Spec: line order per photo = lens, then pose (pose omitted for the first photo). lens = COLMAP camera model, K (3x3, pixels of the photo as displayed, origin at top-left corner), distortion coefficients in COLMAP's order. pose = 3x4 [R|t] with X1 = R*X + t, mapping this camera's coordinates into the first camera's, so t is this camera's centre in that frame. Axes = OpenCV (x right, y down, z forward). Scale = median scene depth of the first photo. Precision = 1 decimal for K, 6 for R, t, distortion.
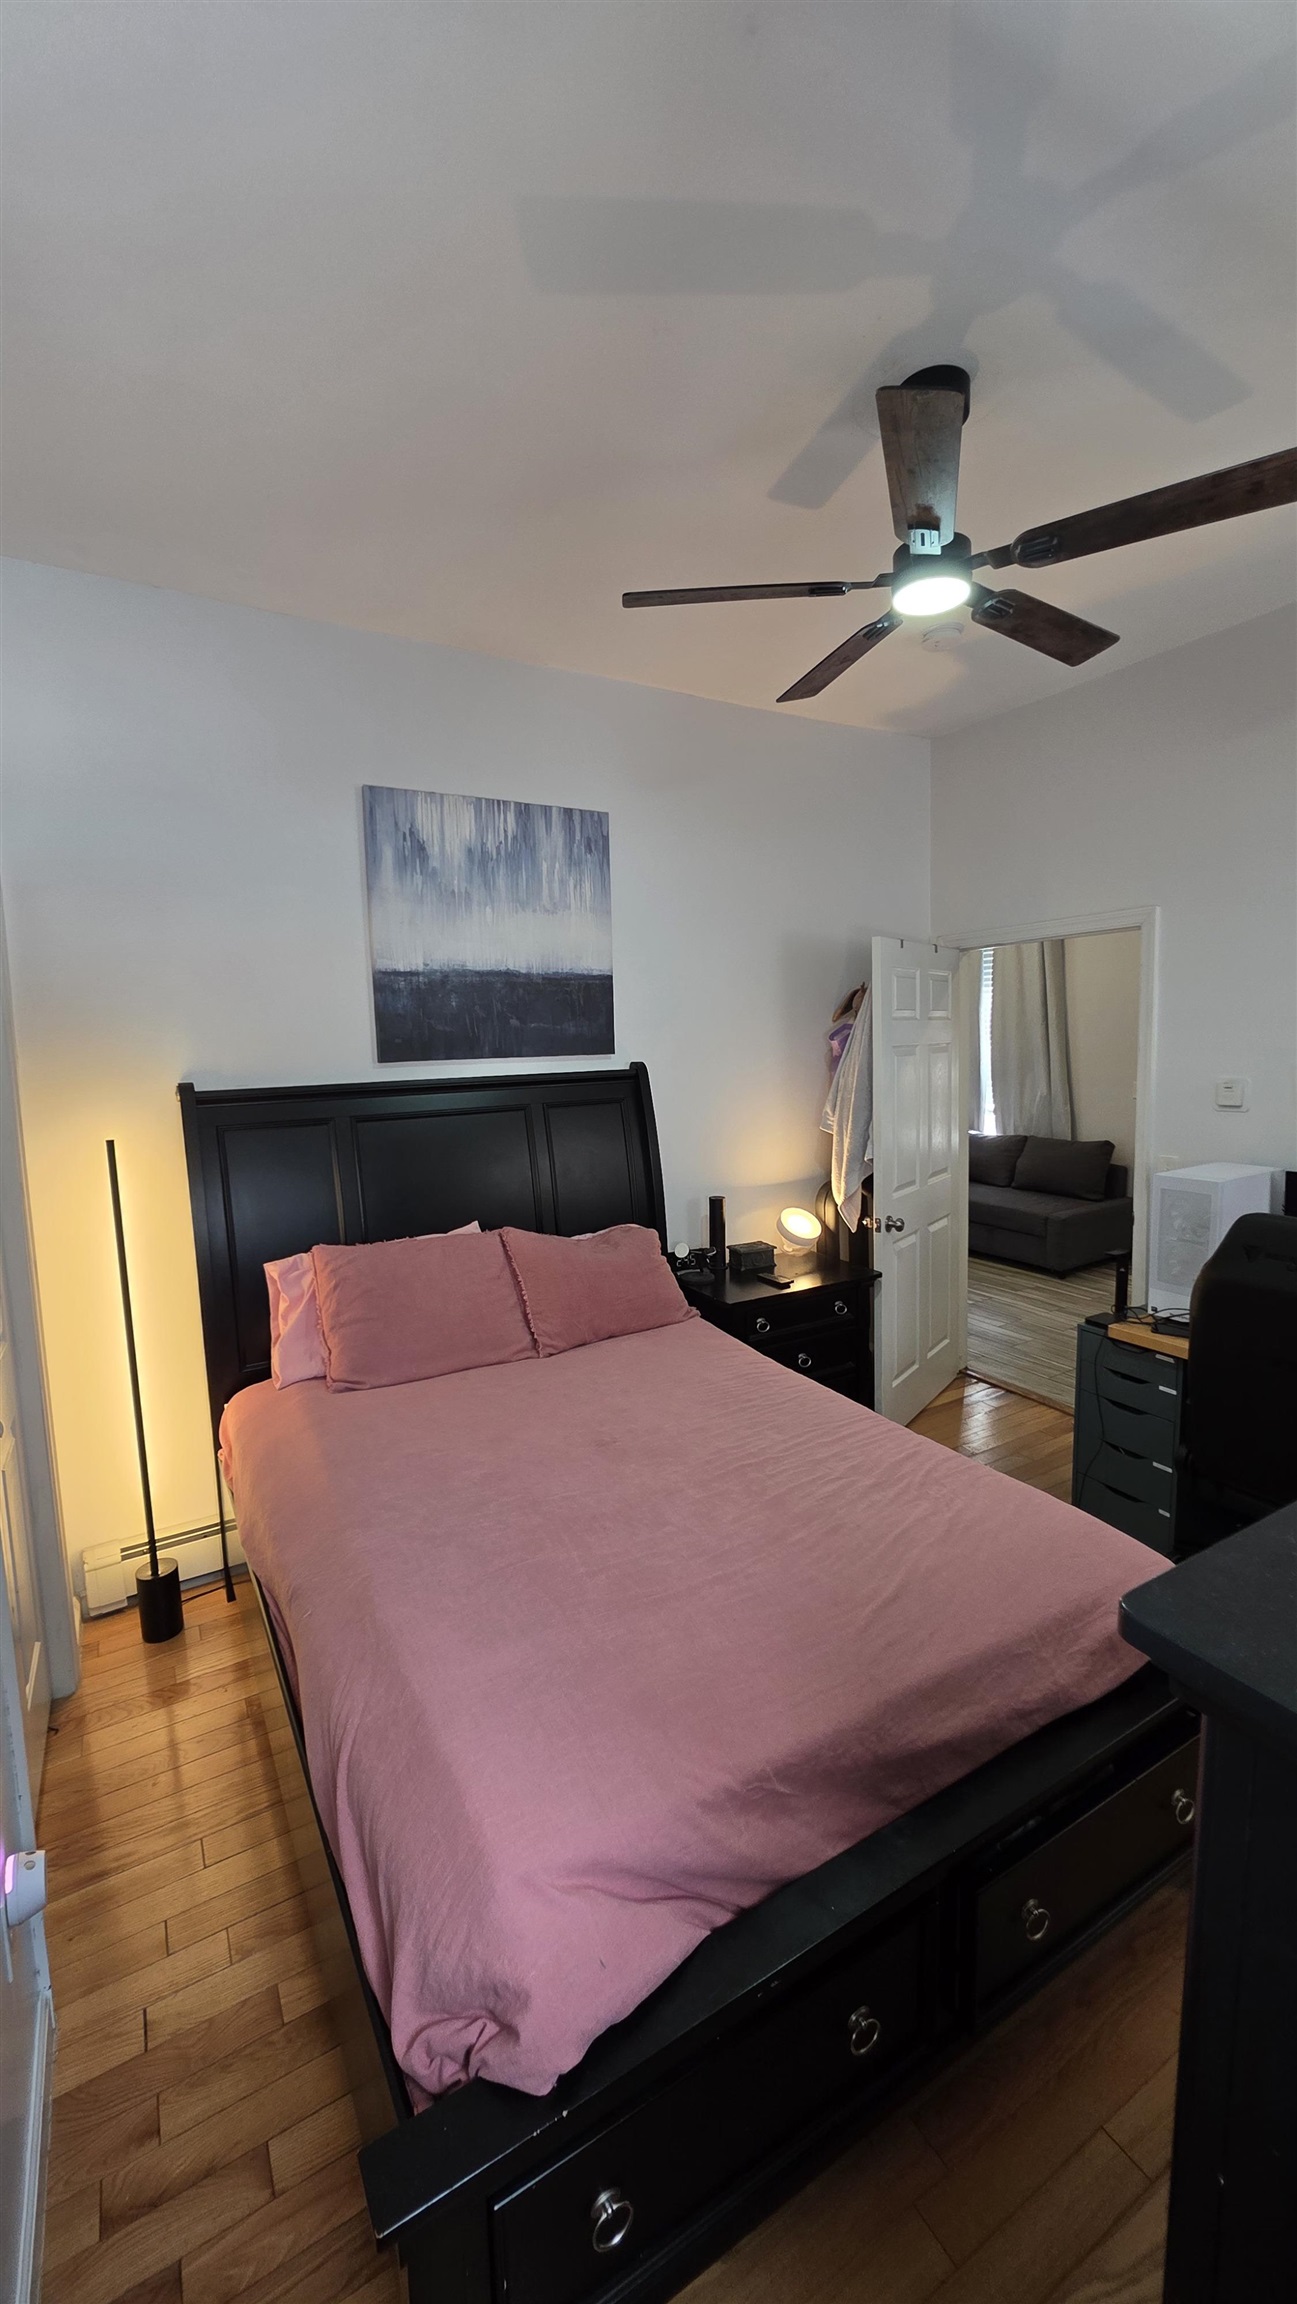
lens RADIAL K [[913.0, 0, 646.8], [0, 913.0, 1147.6], [0, 0, 1]] dist [-0.004559, 0.000695]
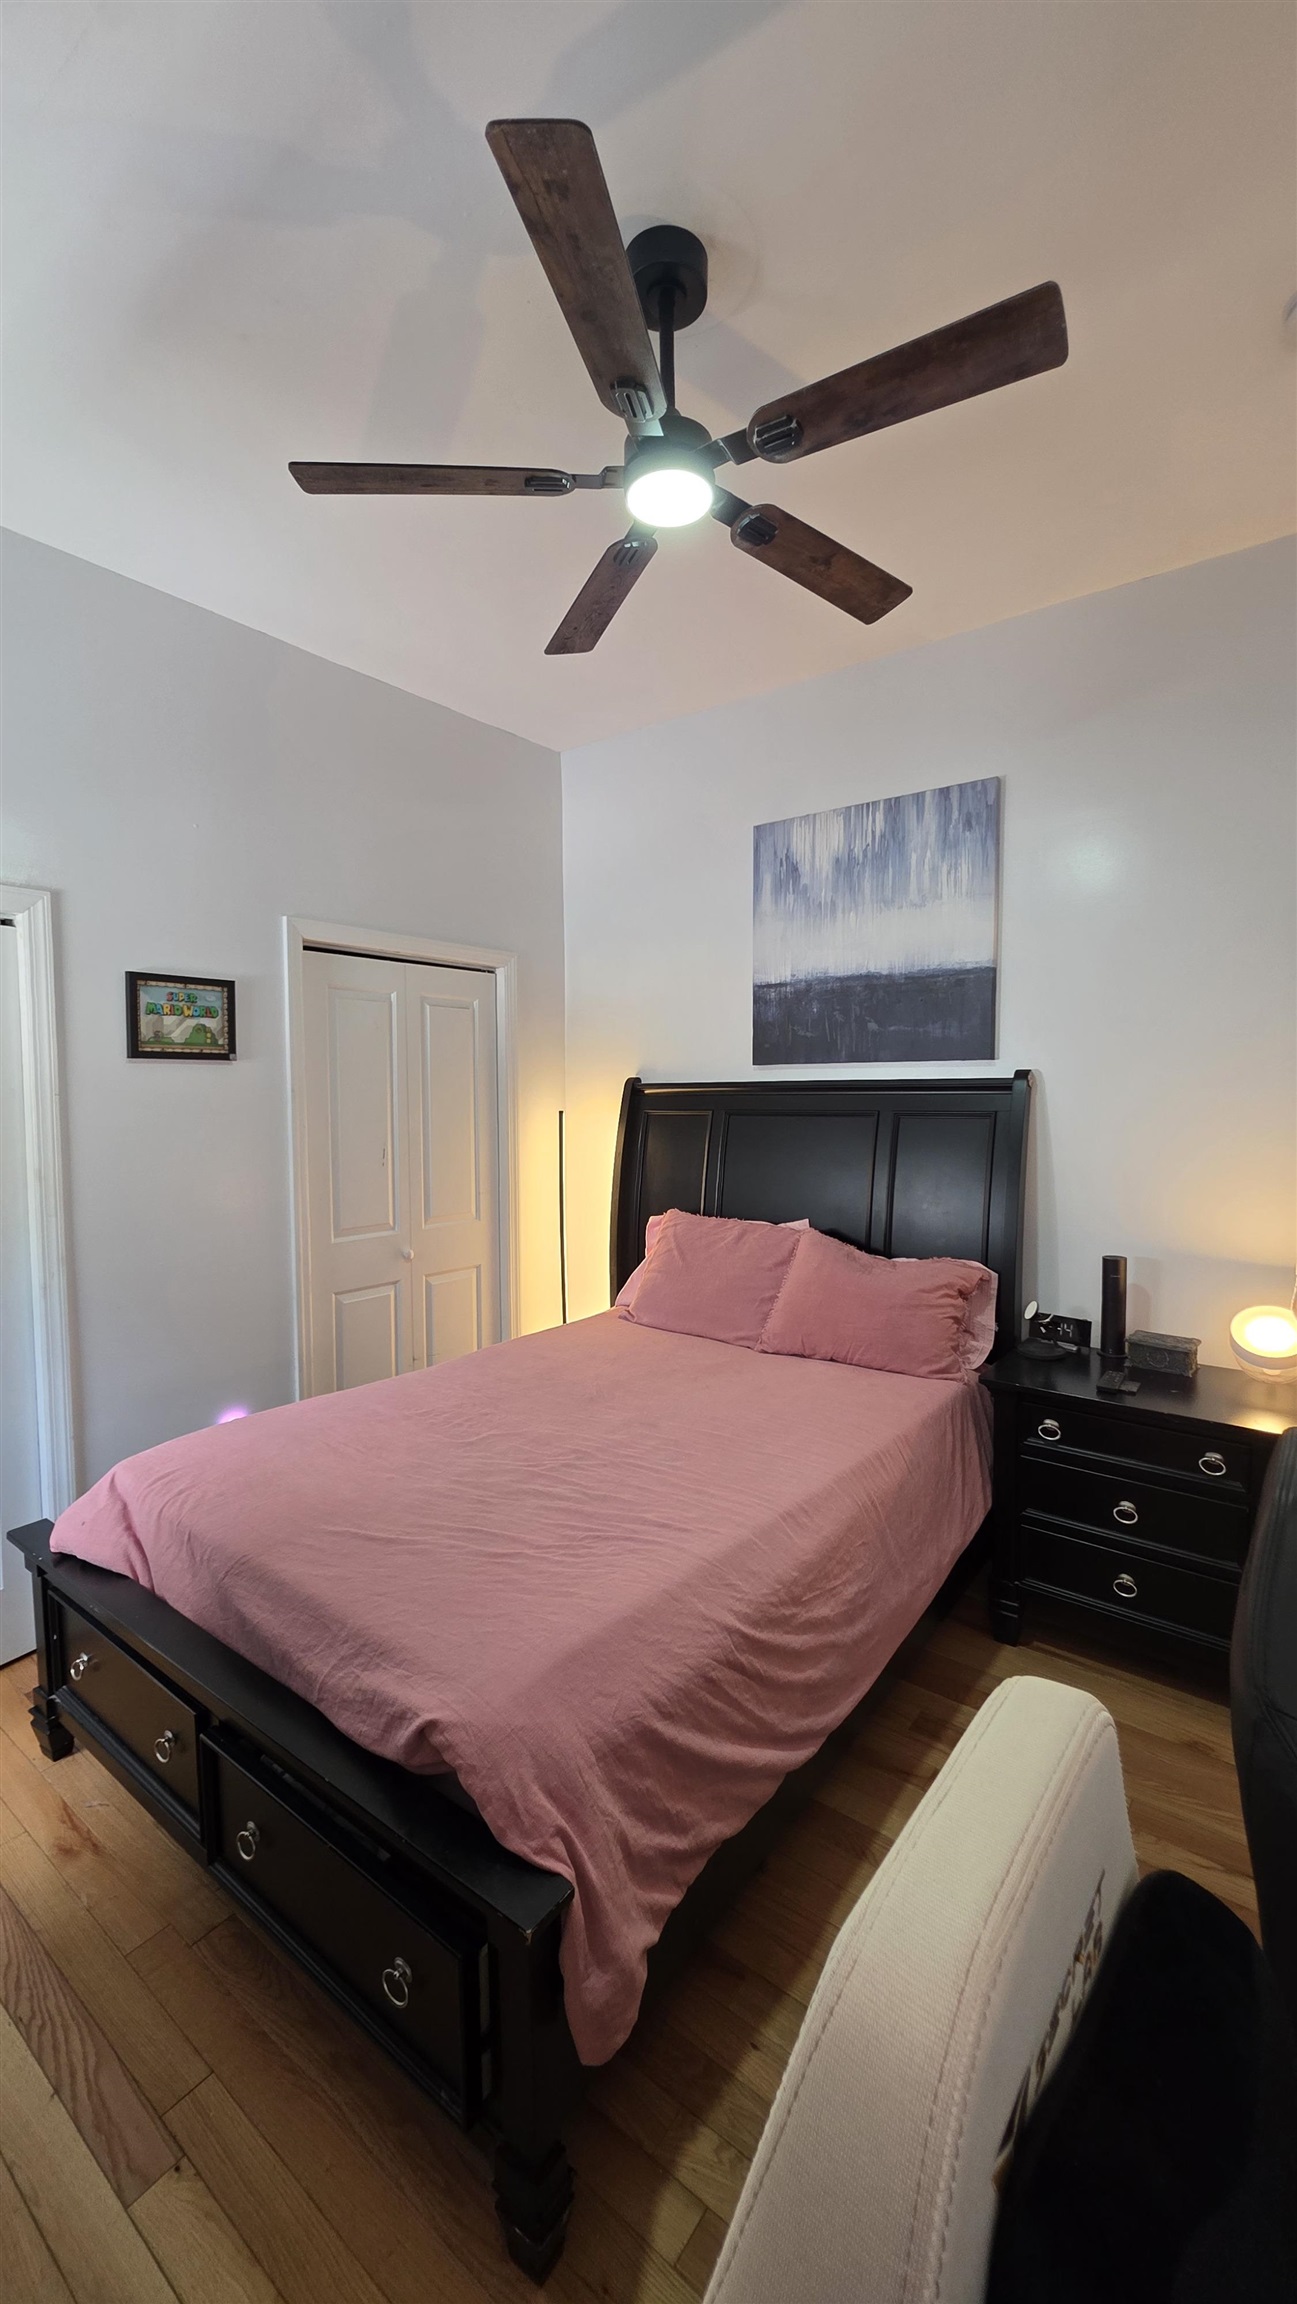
lens RADIAL K [[913.0, 0, 655.5], [0, 913.0, 1149.5], [0, 0, 1]] dist [-0.004559, 0.000695]
pose [[0.385321, 0.087105, -0.918662, 0.691907], [-0.114920, 0.992314, 0.045886, -0.025656], [0.915599, 0.087892, 0.392370, 0.432240]]
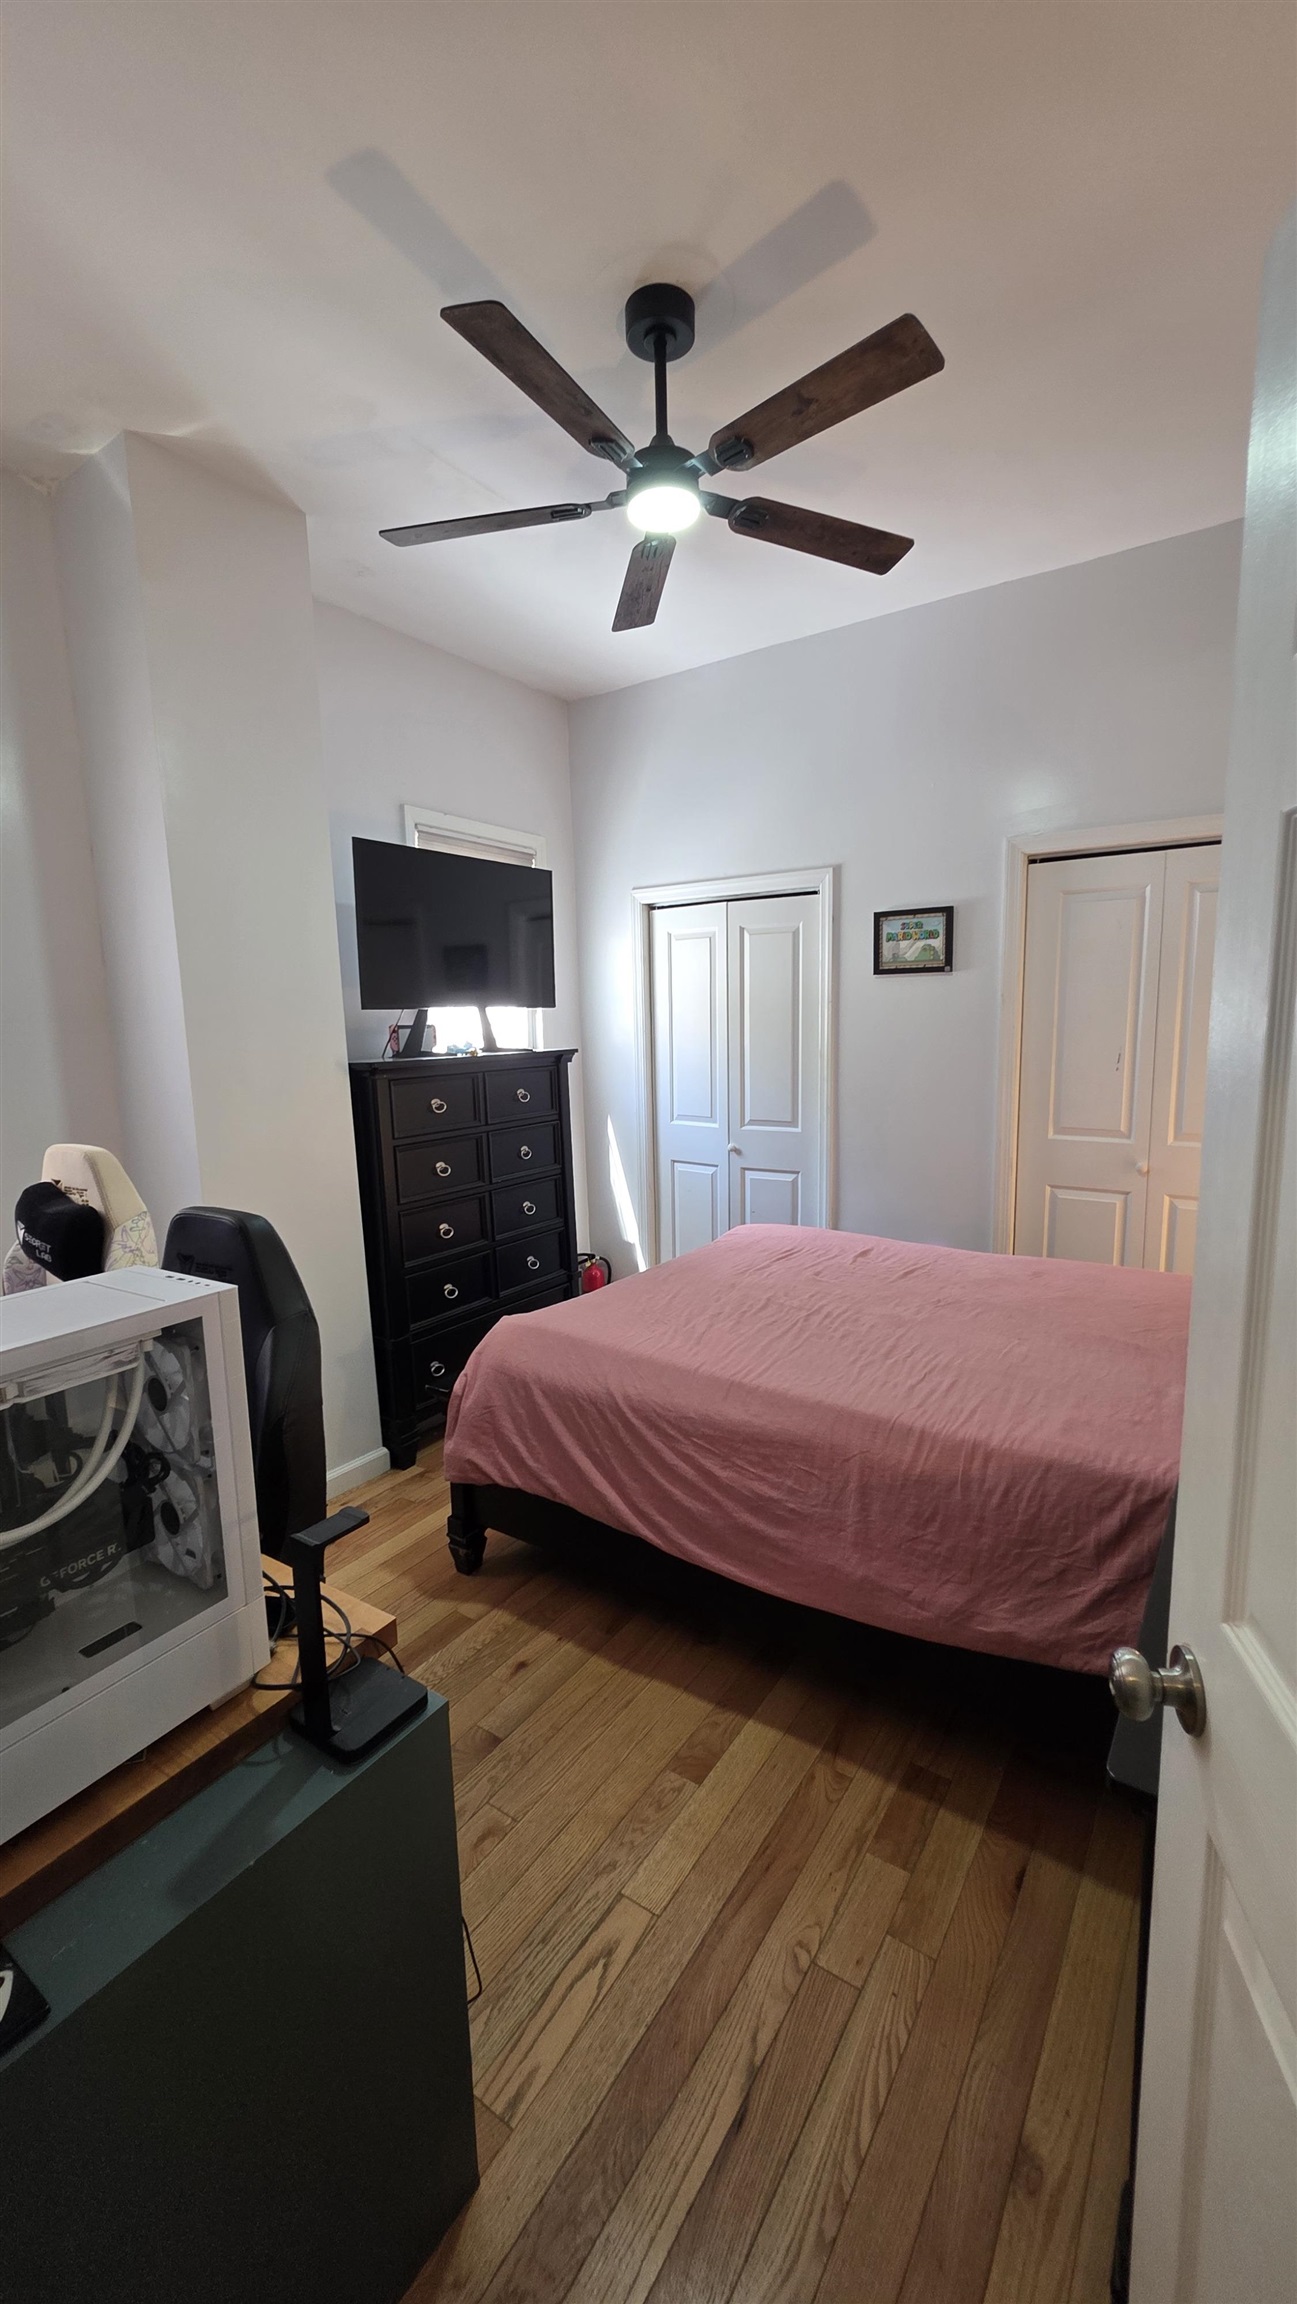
lens RADIAL K [[913.0, 0, 653.6], [0, 913.0, 1154.9], [0, 0, 1]] dist [-0.004559, 0.000695]
pose [[-0.892132, 0.116352, -0.436535, 0.527375], [-0.005009, 0.963660, 0.267085, -0.102845], [0.451747, 0.240462, -0.859129, 1.233305]]
